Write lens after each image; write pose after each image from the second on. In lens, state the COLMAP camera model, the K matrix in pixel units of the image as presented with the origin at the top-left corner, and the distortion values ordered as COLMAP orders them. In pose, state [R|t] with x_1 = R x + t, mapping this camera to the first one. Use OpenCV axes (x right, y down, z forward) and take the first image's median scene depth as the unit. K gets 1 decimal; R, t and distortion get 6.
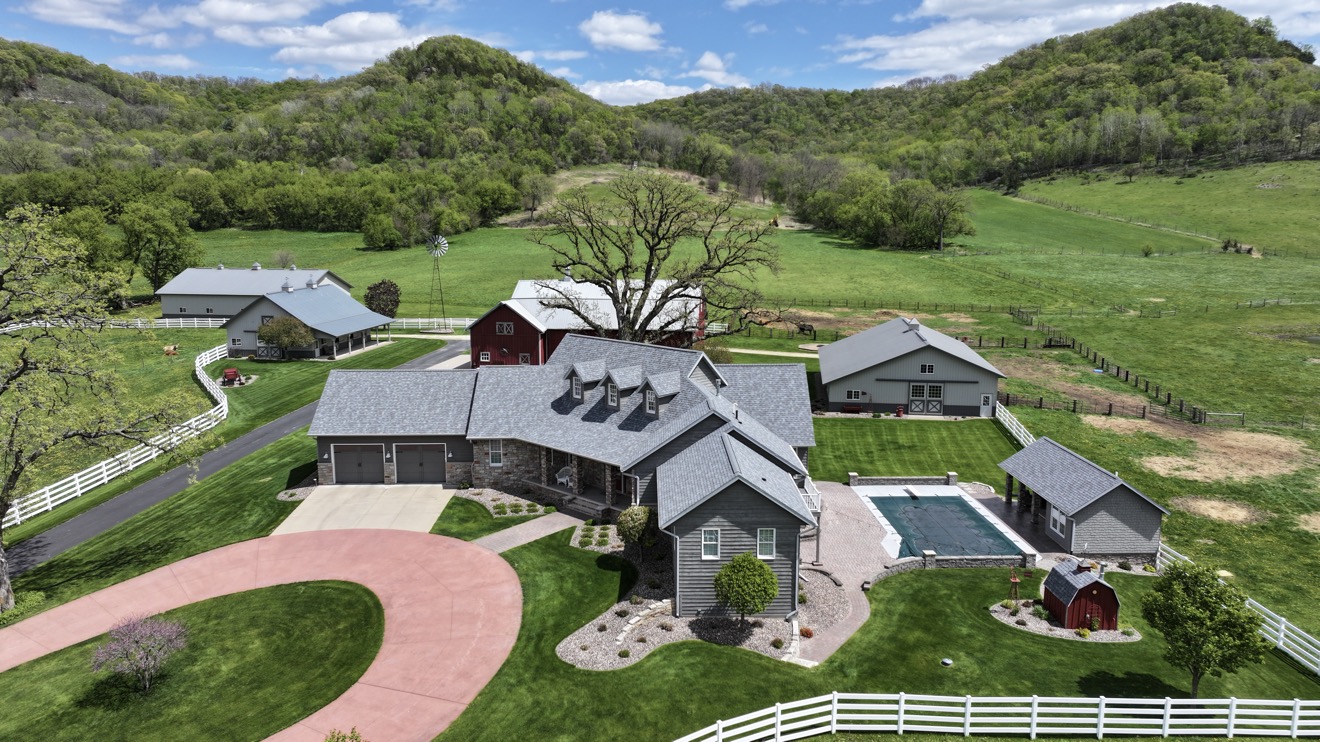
lens RADIAL K [[924.5, 0, 663.5], [0, 924.5, 366.4], [0, 0, 1]] dist [0.002047, 0.010996]
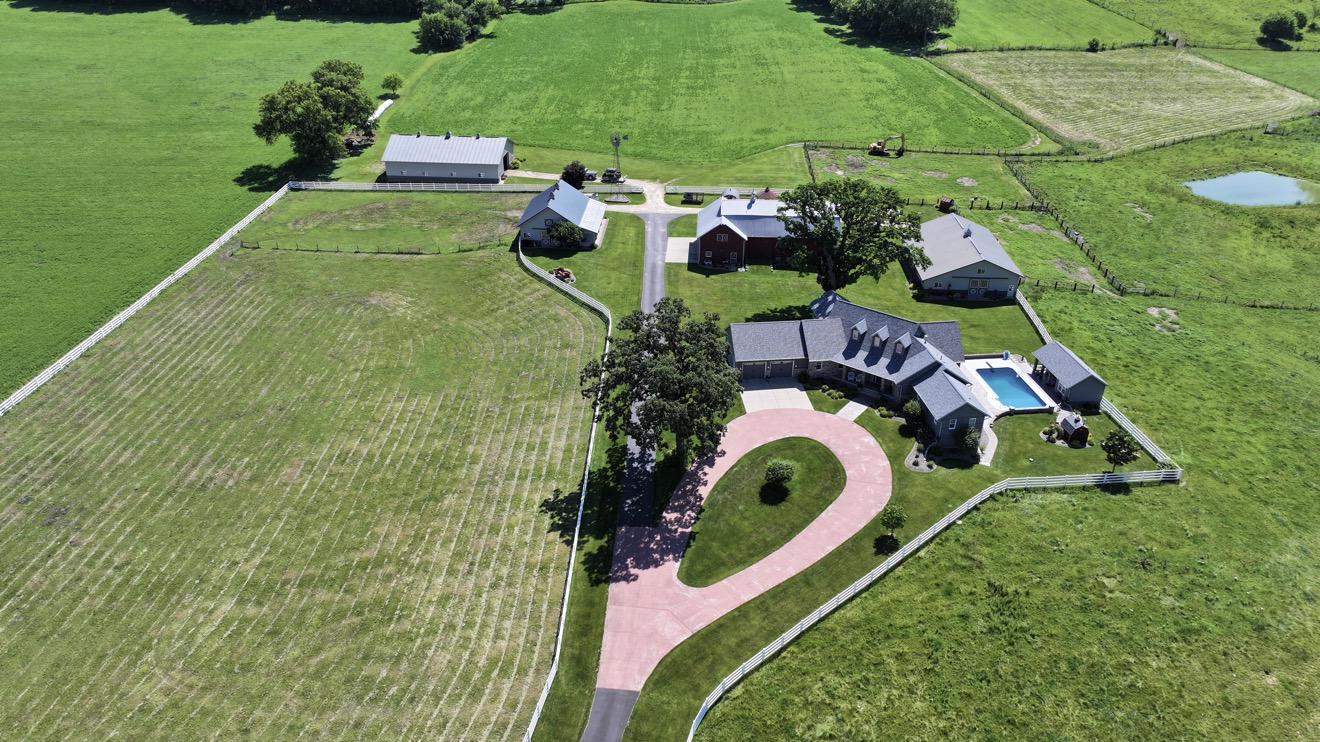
lens RADIAL K [[924.5, 0, 663.5], [0, 924.5, 366.4], [0, 0, 1]] dist [0.002047, 0.010996]
pose [[0.995652, -0.037358, 0.085329, -0.086356], [0.007632, 0.945688, 0.324986, -0.072857], [-0.092835, -0.322922, 0.941861, -0.121893]]
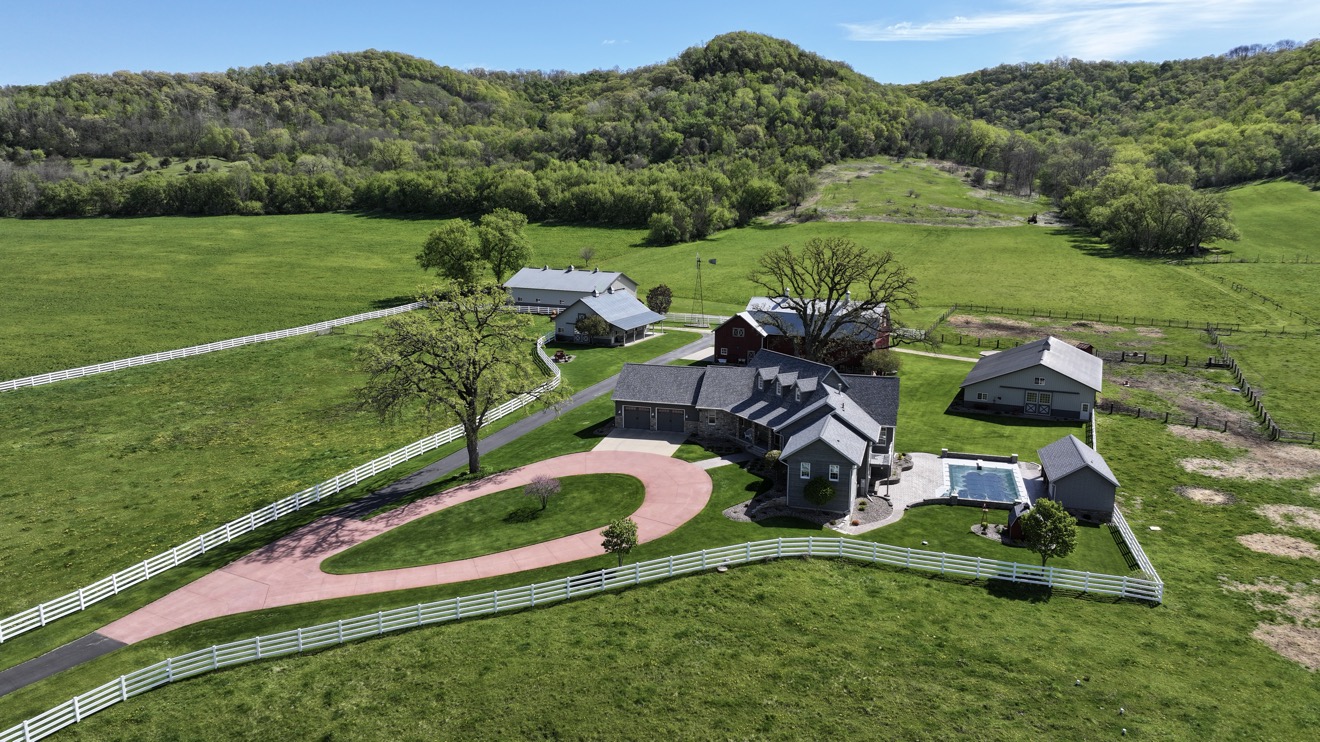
lens RADIAL K [[924.5, 0, 663.5], [0, 924.5, 366.4], [0, 0, 1]] dist [0.002047, 0.010996]
pose [[0.956274, 0.059727, -0.286309, 0.025946], [-0.051663, 0.998028, 0.035646, -0.006891], [0.287873, -0.019296, 0.957474, -0.079826]]
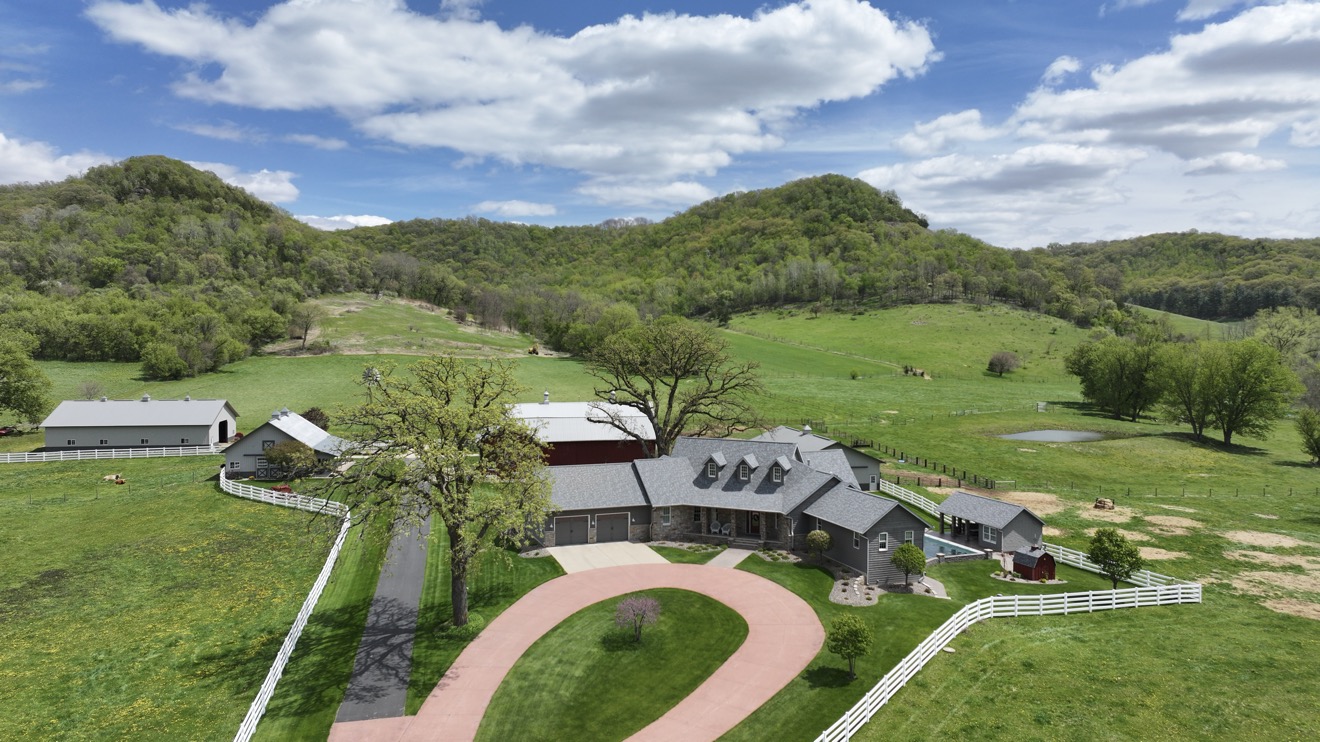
lens RADIAL K [[924.5, 0, 663.5], [0, 924.5, 366.4], [0, 0, 1]] dist [0.002047, 0.010996]
pose [[0.942805, -0.005154, 0.333305, -0.079854], [0.049688, 0.990883, -0.125228, 0.004757], [-0.329621, 0.134627, 0.934465, -0.049970]]
